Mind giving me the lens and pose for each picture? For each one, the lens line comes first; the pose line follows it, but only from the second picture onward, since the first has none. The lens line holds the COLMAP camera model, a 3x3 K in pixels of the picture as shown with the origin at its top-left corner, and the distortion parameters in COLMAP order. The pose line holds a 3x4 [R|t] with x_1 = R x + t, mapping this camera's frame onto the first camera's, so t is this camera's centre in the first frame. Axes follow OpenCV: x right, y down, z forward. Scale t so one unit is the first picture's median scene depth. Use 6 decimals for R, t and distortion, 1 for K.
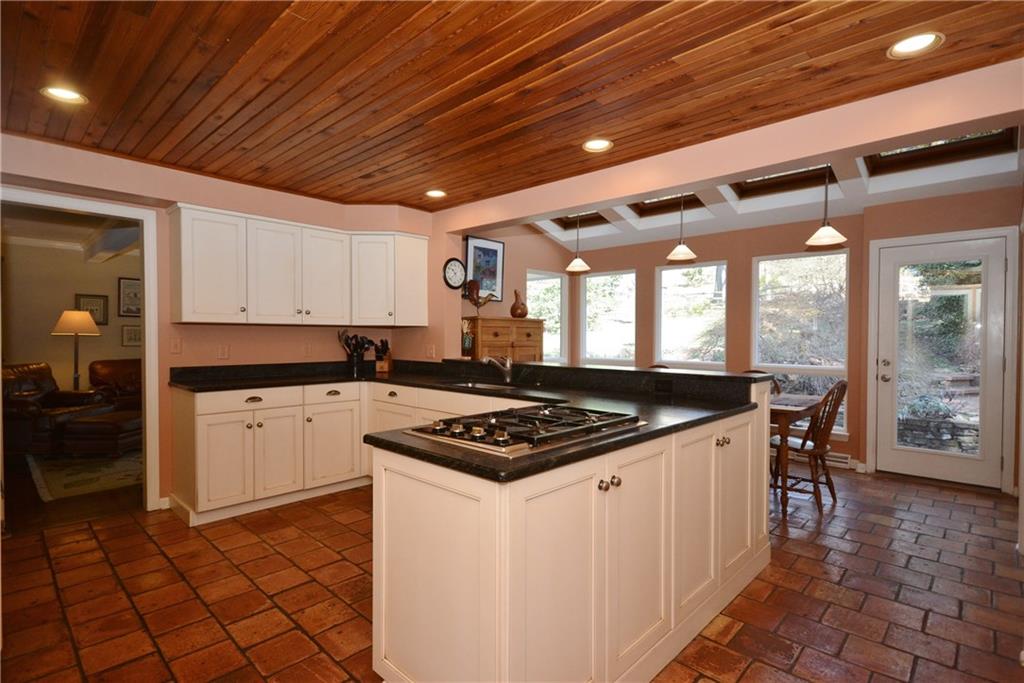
lens RADIAL K [[509.1, 0, 512.0], [0, 509.1, 341.5], [0, 0, 1]] dist [-0.002740, -0.000142]
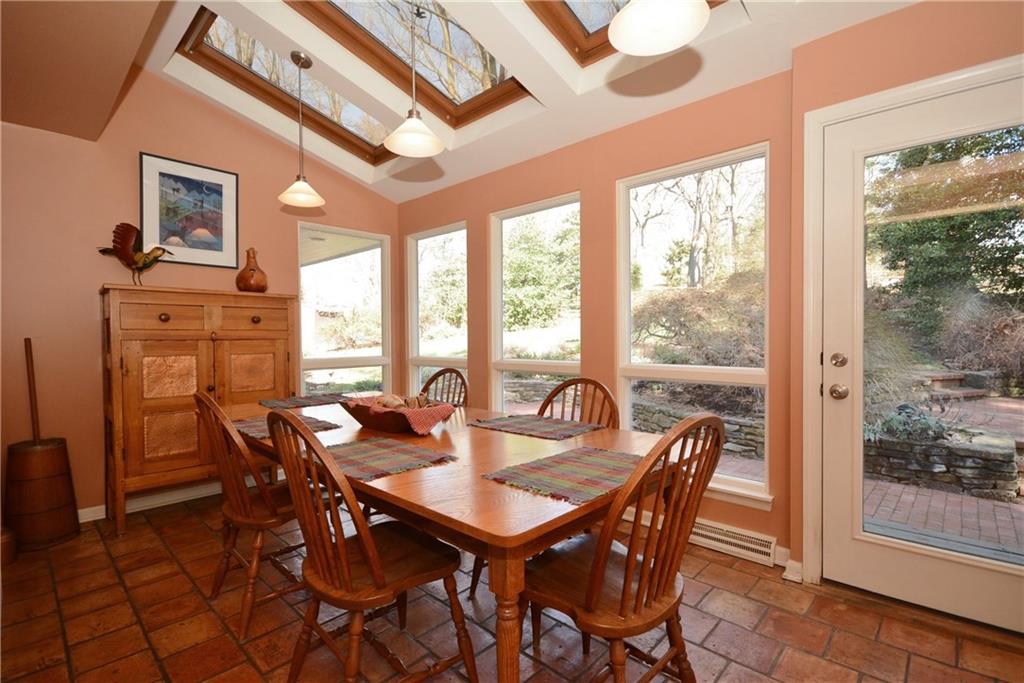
lens RADIAL K [[471.9, 0, 527.0], [0, 471.9, 340.2], [0, 0, 1]] dist [-0.002993, -0.000811]
pose [[0.999733, -0.011930, 0.019766, 0.329521], [0.012007, 0.999921, -0.003796, 0.016029], [-0.019720, 0.004032, 0.999797, 0.425700]]
